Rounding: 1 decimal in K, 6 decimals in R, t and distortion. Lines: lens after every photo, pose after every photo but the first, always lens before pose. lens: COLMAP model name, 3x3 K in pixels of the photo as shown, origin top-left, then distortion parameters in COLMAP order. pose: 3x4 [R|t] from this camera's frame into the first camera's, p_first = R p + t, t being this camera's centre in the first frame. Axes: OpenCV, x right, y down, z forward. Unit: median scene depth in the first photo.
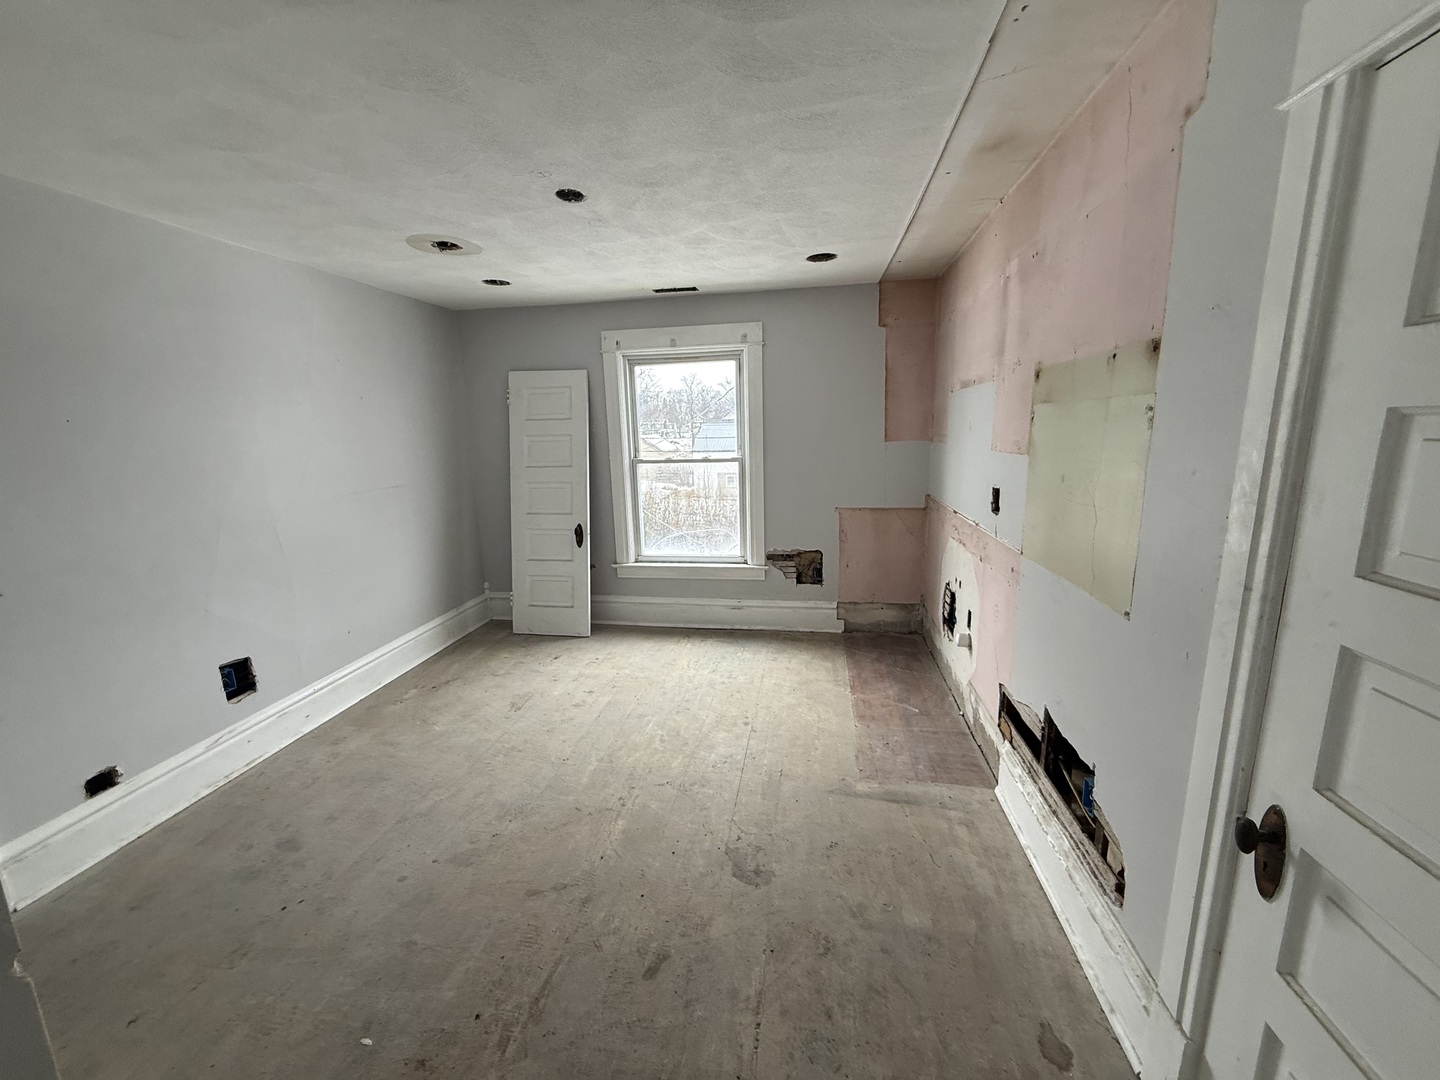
lens RADIAL K [[571.0, 0, 715.4], [0, 571.0, 540.1], [0, 0, 1]] dist [0.000820, -0.000207]
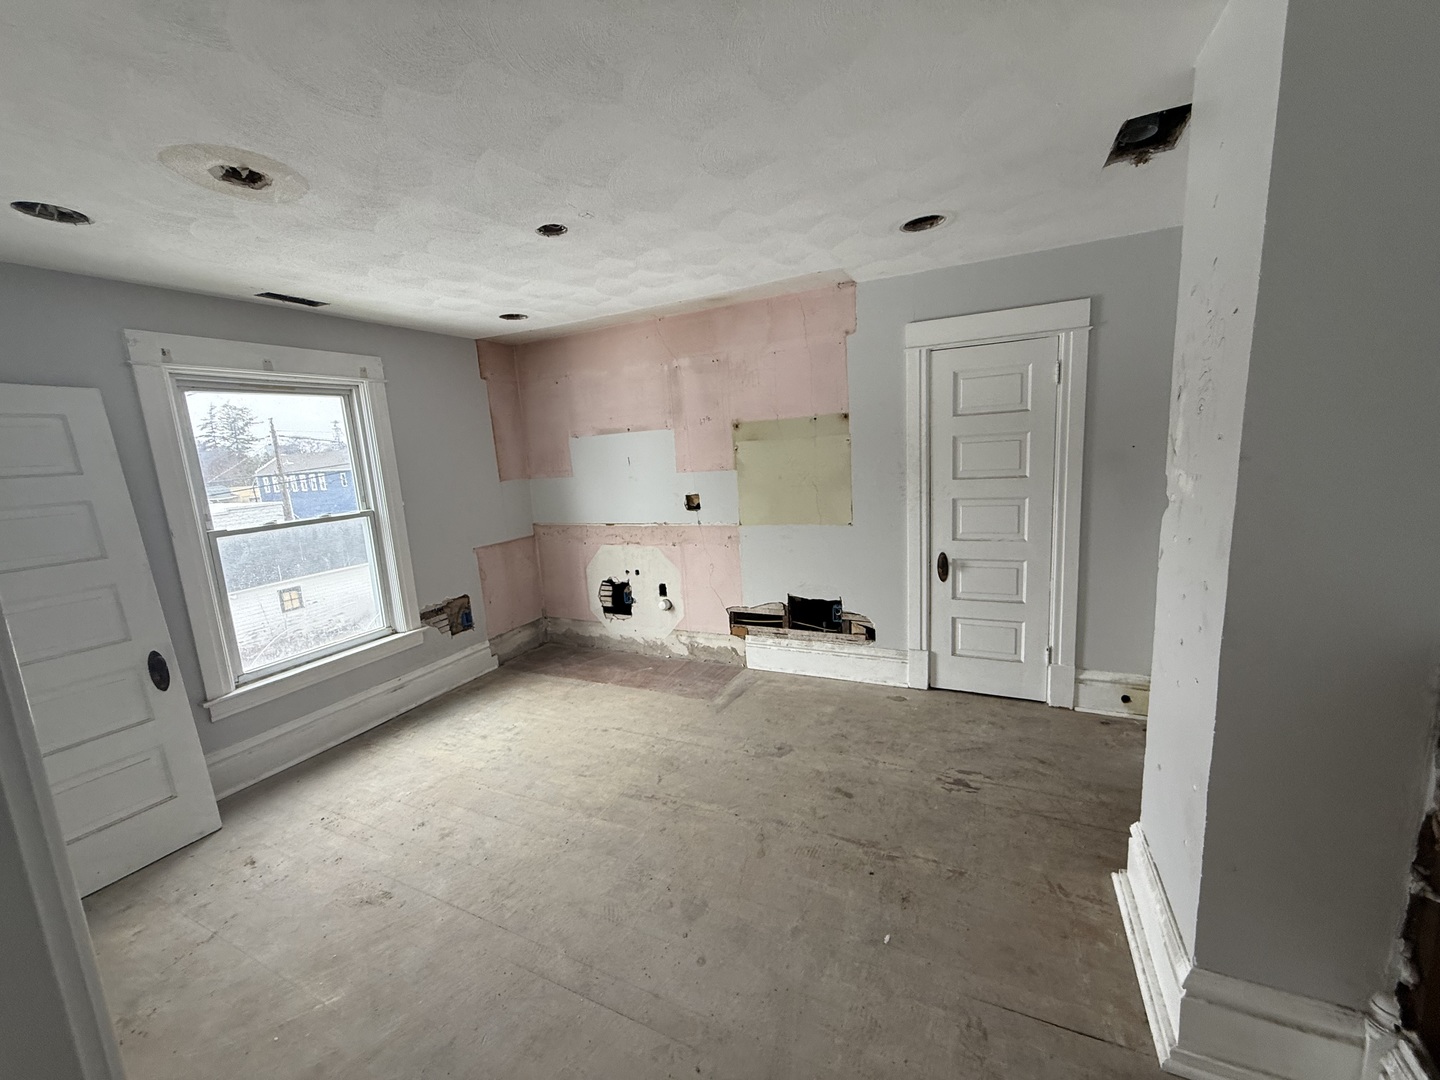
lens RADIAL K [[571.0, 0, 715.4], [0, 571.0, 540.1], [0, 0, 1]] dist [0.000820, -0.000207]
pose [[0.287284, -0.148662, 0.946239, -0.634110], [0.241317, 0.967250, 0.078697, -0.048044], [-0.926949, 0.205735, 0.313750, 0.283935]]
